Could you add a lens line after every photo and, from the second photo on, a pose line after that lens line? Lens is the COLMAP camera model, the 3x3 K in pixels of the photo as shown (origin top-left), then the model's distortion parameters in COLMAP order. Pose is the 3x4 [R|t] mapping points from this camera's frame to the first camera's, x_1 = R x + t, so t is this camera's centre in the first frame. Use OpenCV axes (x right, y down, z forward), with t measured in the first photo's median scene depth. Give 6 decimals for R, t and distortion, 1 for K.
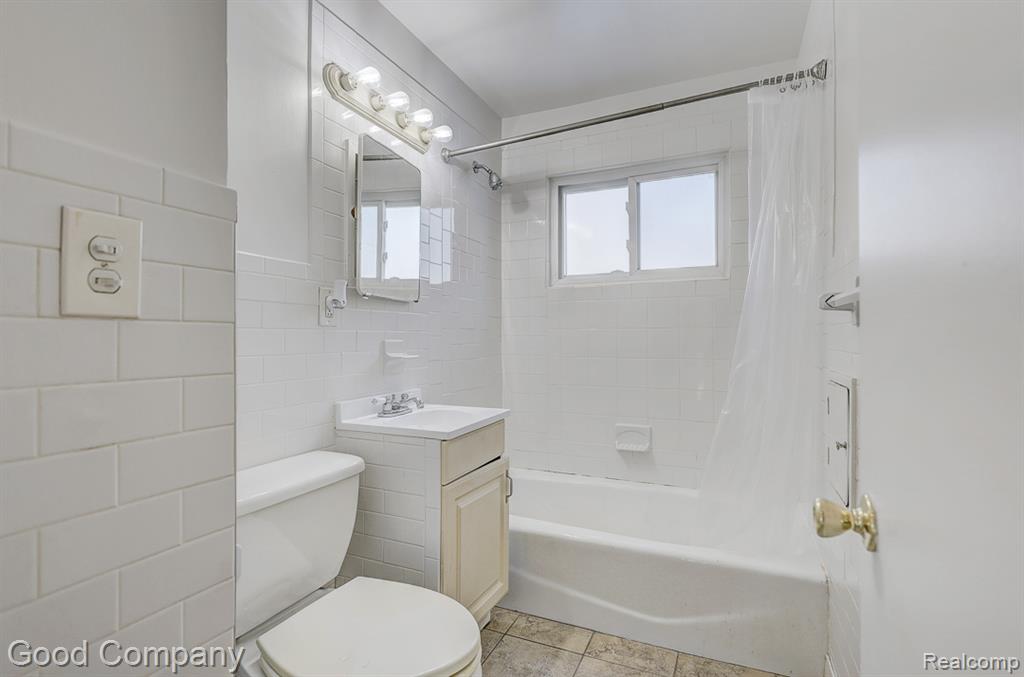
lens RADIAL K [[488.2, 0, 512.1], [0, 488.2, 337.7], [0, 0, 1]] dist [-0.000425, 0.000476]
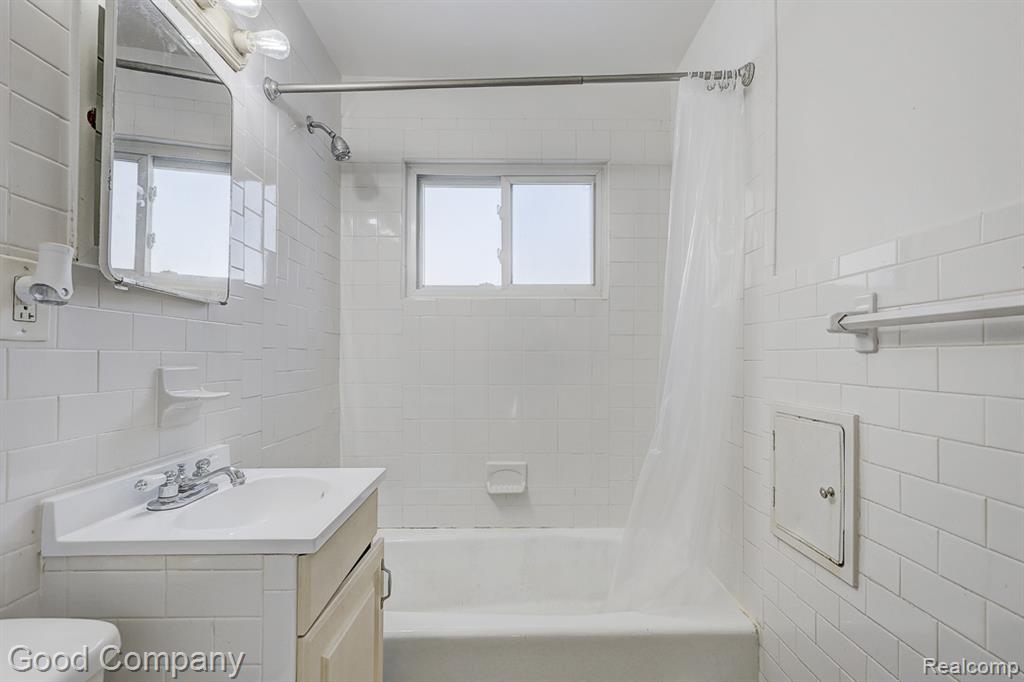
lens RADIAL K [[451.2, 0, 503.6], [0, 451.2, 355.6], [0, 0, 1]] dist [0.001810, -0.000646]
pose [[0.909183, 0.006853, 0.416340, -0.098615], [-0.005026, 0.999972, -0.005485, -0.006374], [-0.416366, 0.002894, 0.909193, 0.299653]]
